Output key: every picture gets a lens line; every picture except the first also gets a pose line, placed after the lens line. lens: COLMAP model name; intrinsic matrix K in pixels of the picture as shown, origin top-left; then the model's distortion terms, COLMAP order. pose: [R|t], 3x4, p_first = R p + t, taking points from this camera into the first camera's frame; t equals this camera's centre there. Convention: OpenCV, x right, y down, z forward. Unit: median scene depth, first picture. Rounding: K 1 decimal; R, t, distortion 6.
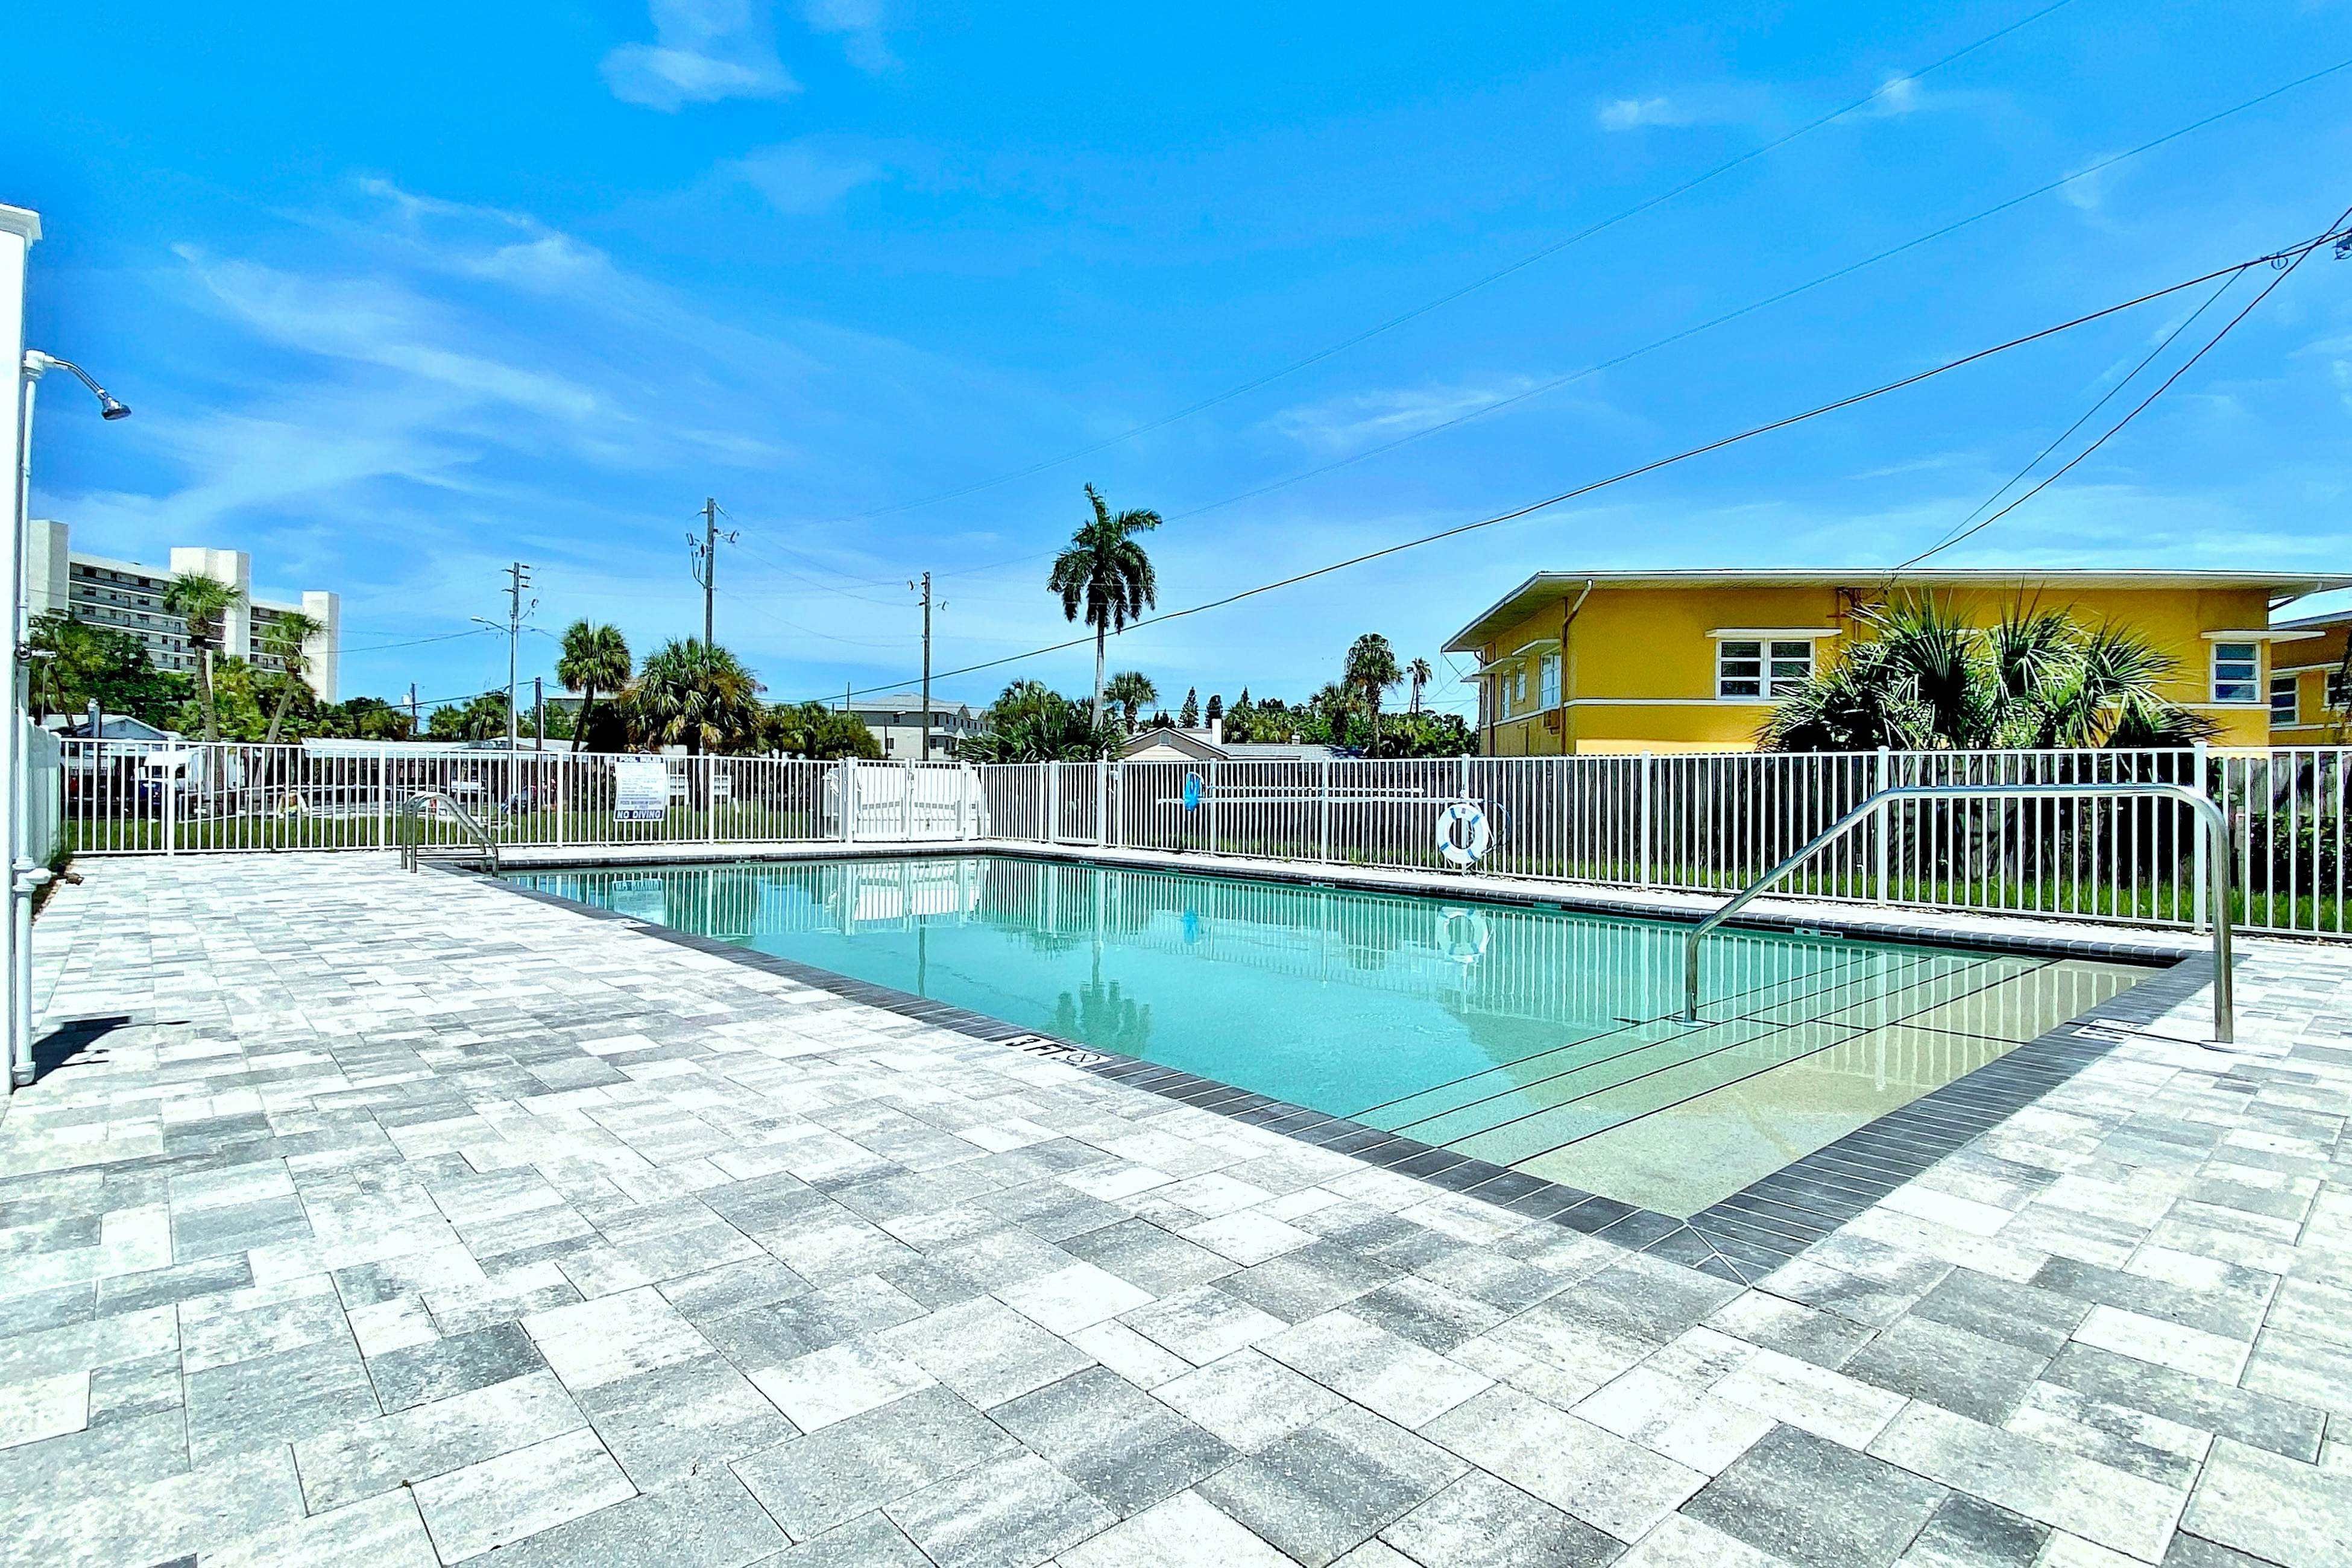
lens RADIAL K [[1171.2, 0, 1181.1], [0, 1171.2, 786.1], [0, 0, 1]] dist [0.032685, -0.013424]
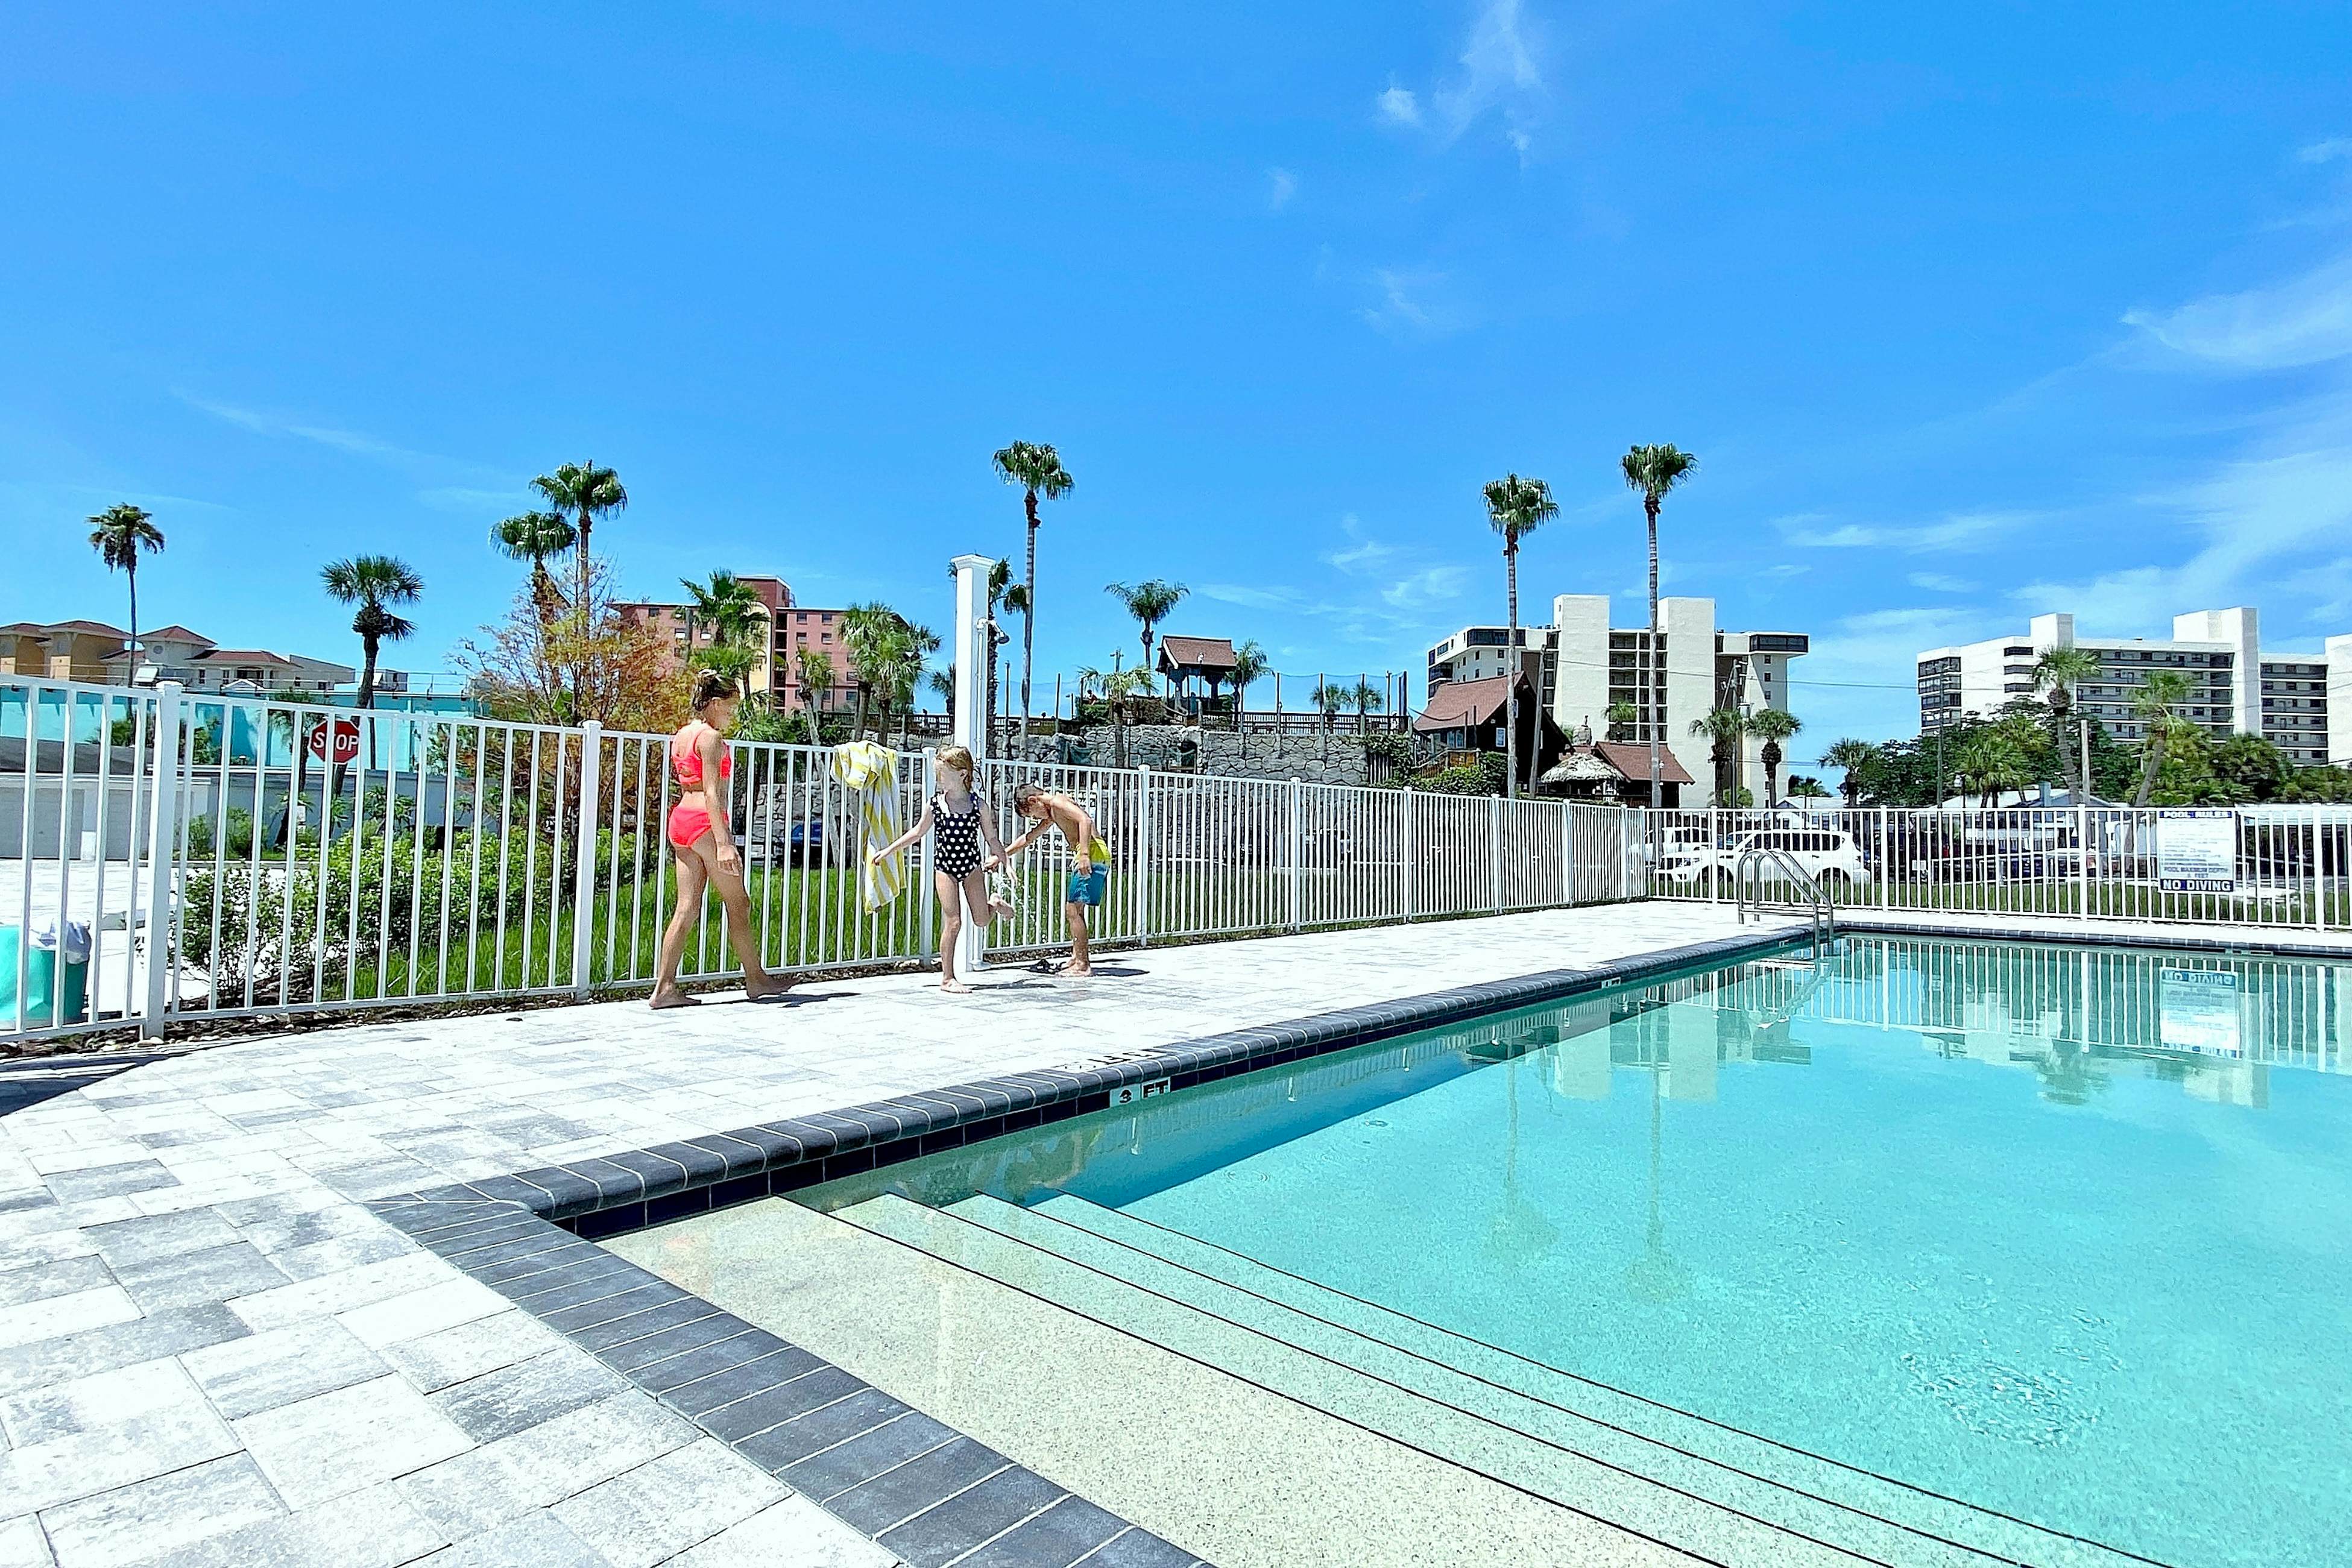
lens RADIAL K [[1171.2, 0, 1129.6], [0, 1171.2, 792.2], [0, 0, 1]] dist [0.032685, -0.013424]
pose [[0.111286, -0.044821, -0.992777, 0.239441], [-0.011050, 0.998865, -0.046334, 0.006808], [0.993727, 0.016127, 0.110665, 0.219689]]
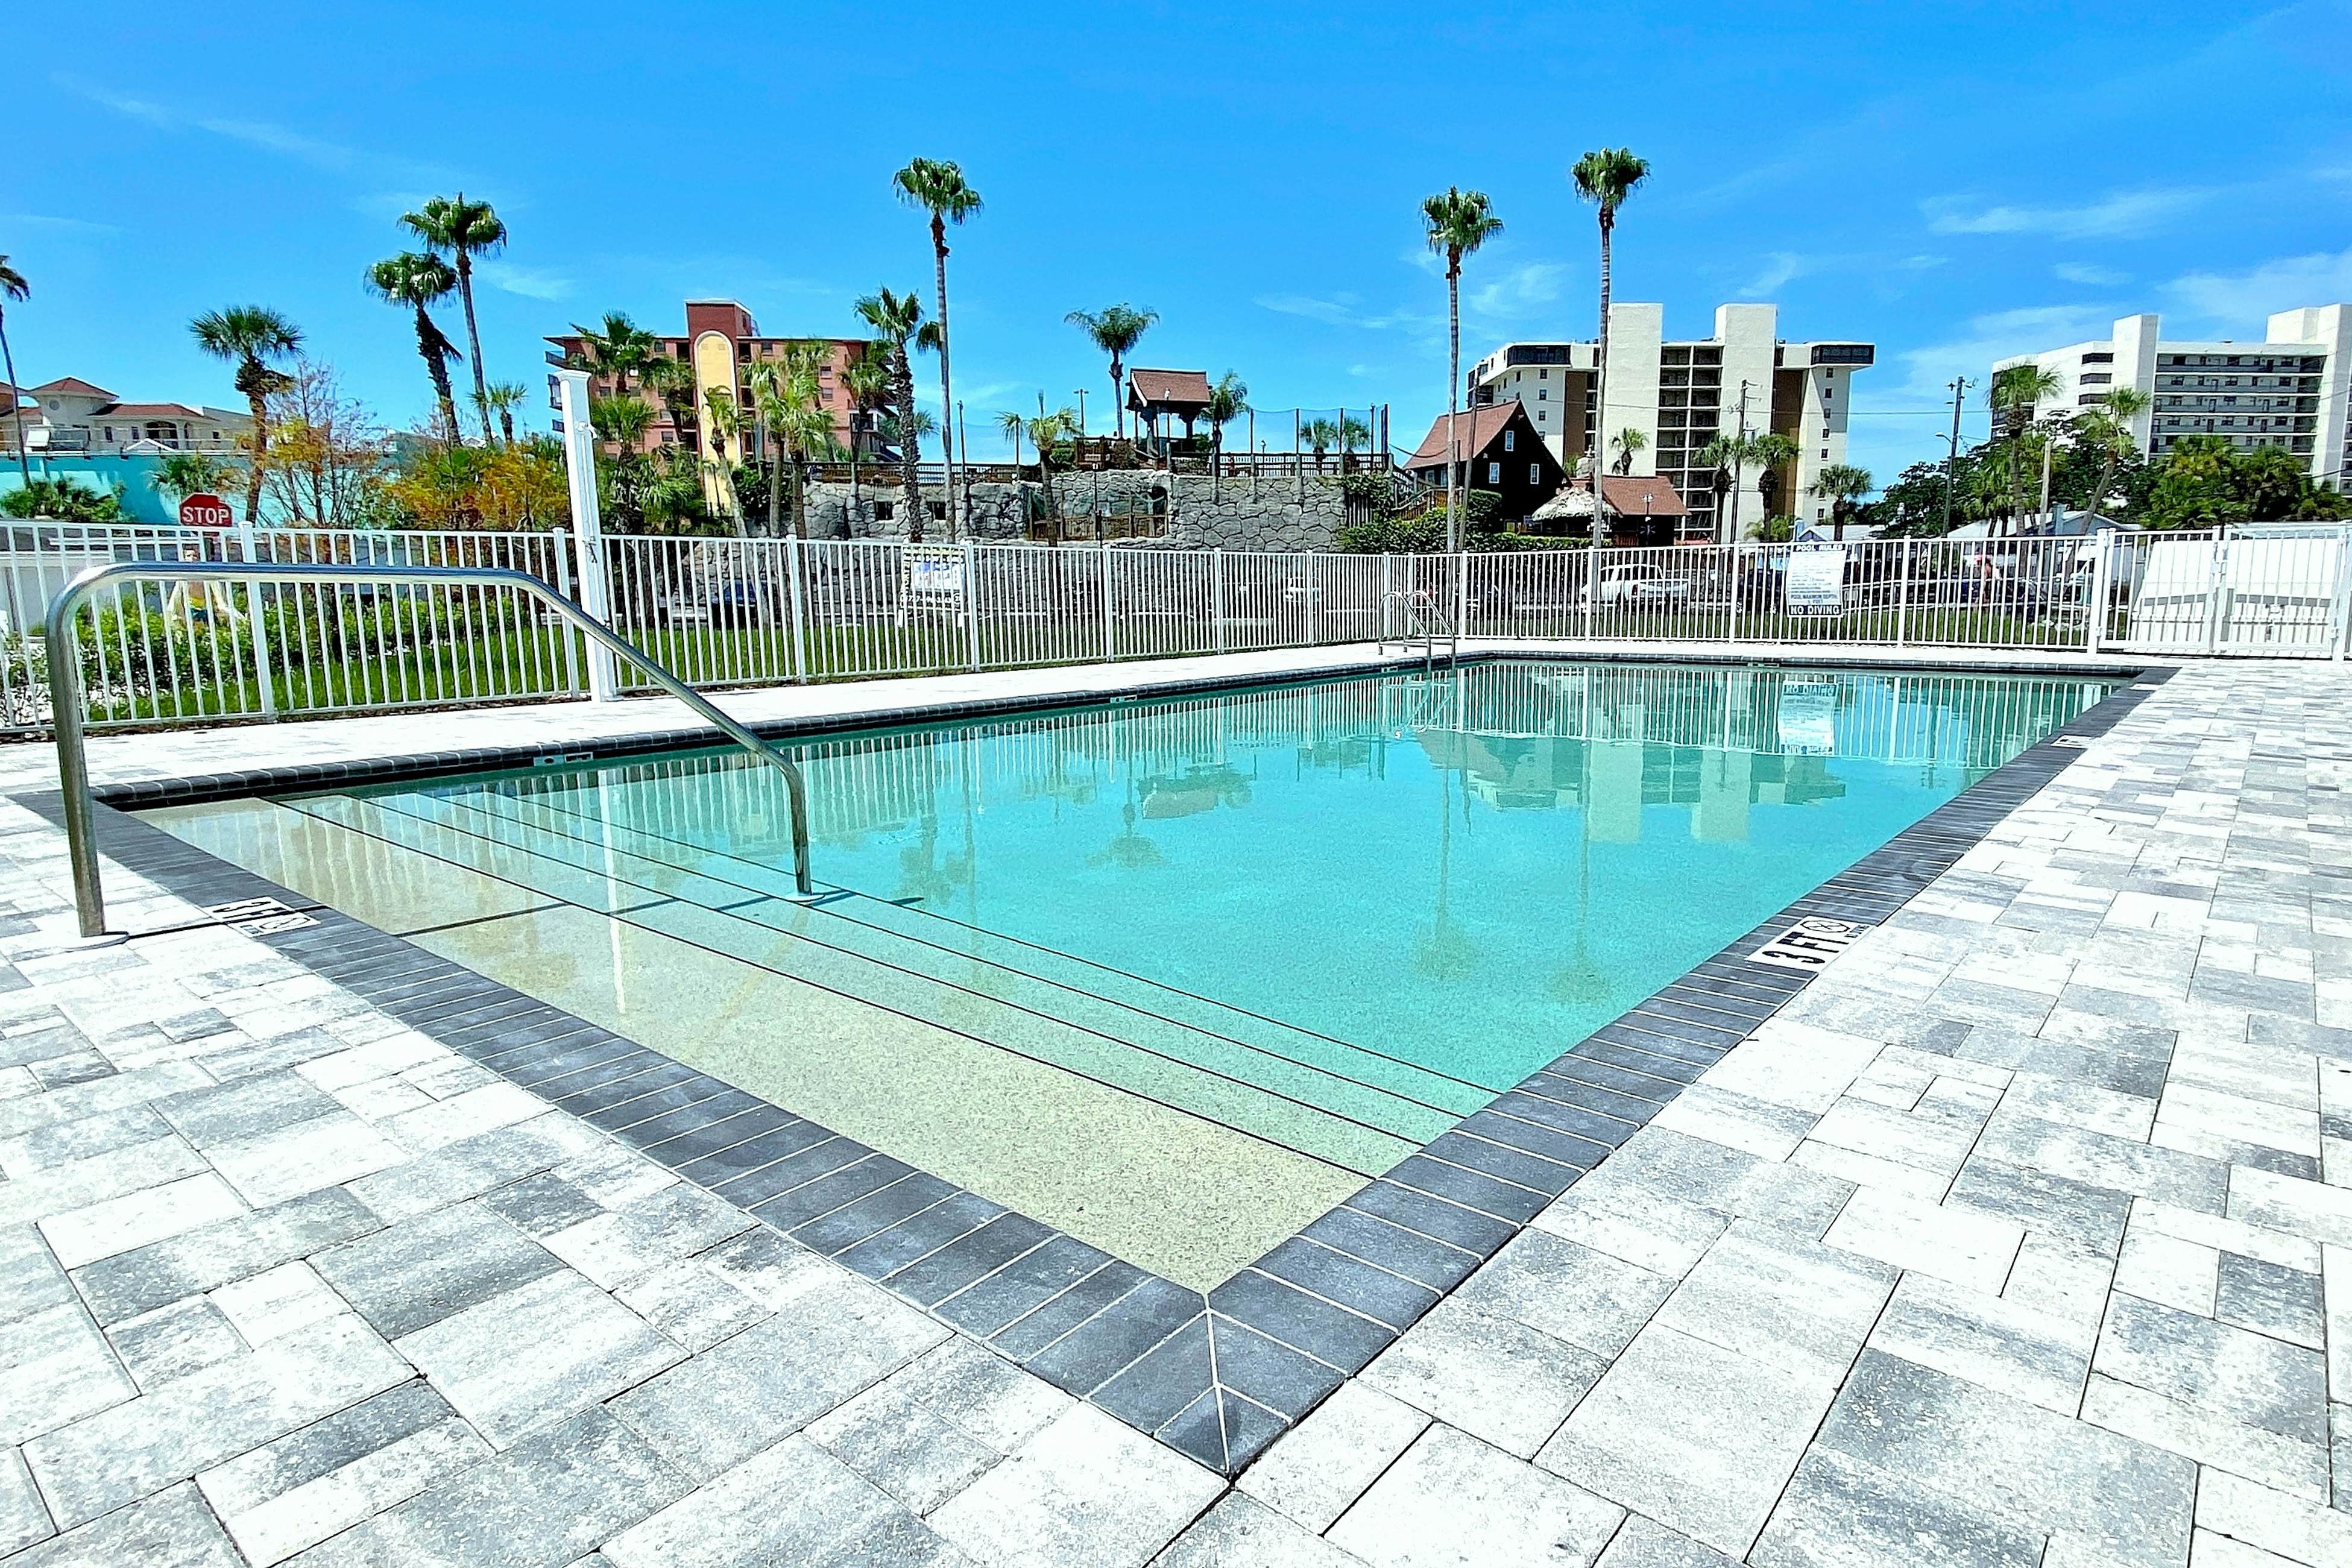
lens RADIAL K [[1283.0, 0, 1192.1], [0, 1283.0, 778.5], [0, 0, 1]] dist [0.013865, -0.010747]
pose [[0.127650, 0.133972, -0.982729, 0.435252], [0.016352, 0.990416, 0.137144, 0.008834], [0.991684, -0.033576, 0.124236, 0.396947]]
